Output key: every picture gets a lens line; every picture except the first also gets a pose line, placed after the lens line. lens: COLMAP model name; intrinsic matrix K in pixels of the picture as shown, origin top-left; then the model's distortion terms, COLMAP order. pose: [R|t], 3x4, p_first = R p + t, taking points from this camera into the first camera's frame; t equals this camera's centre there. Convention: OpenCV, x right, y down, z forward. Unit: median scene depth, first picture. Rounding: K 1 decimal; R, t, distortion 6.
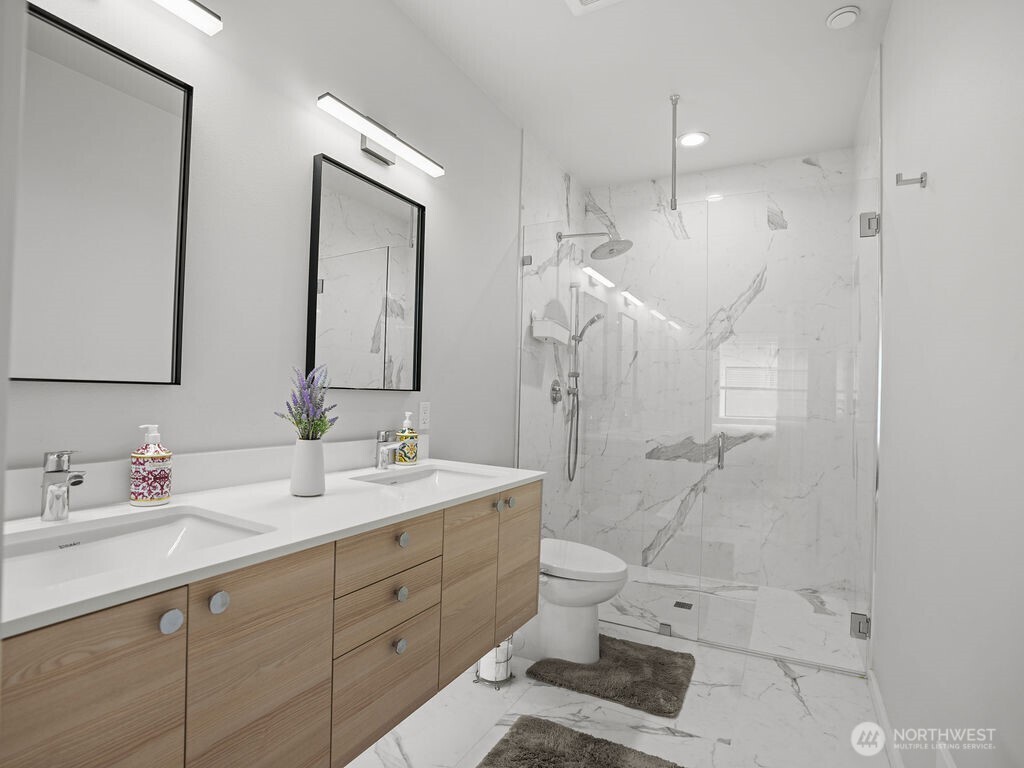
lens RADIAL K [[534.3, 0, 493.4], [0, 534.3, 383.0], [0, 0, 1]] dist [-0.063313, 0.021935]
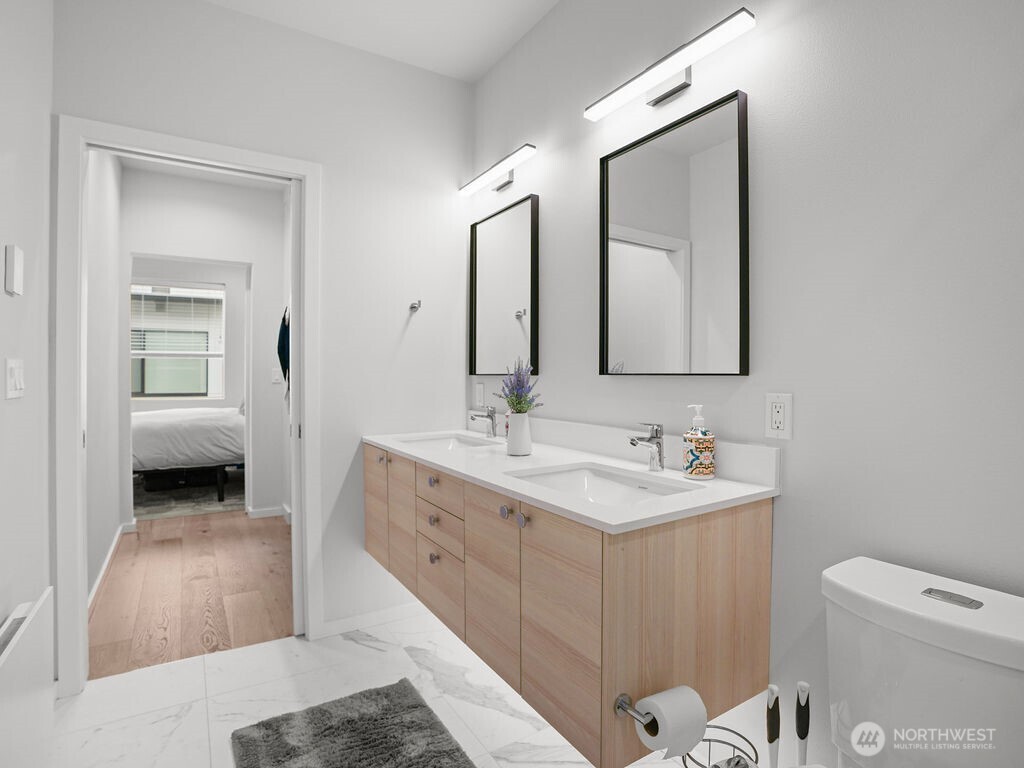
lens RADIAL K [[534.3, 0, 514.6], [0, 534.3, 370.0], [0, 0, 1]] dist [-0.063313, 0.021935]
pose [[-0.476574, -0.035625, -0.878412, 0.353378], [0.003648, 0.999090, -0.042498, 0.022792], [0.879127, -0.023458, -0.476010, 0.681250]]
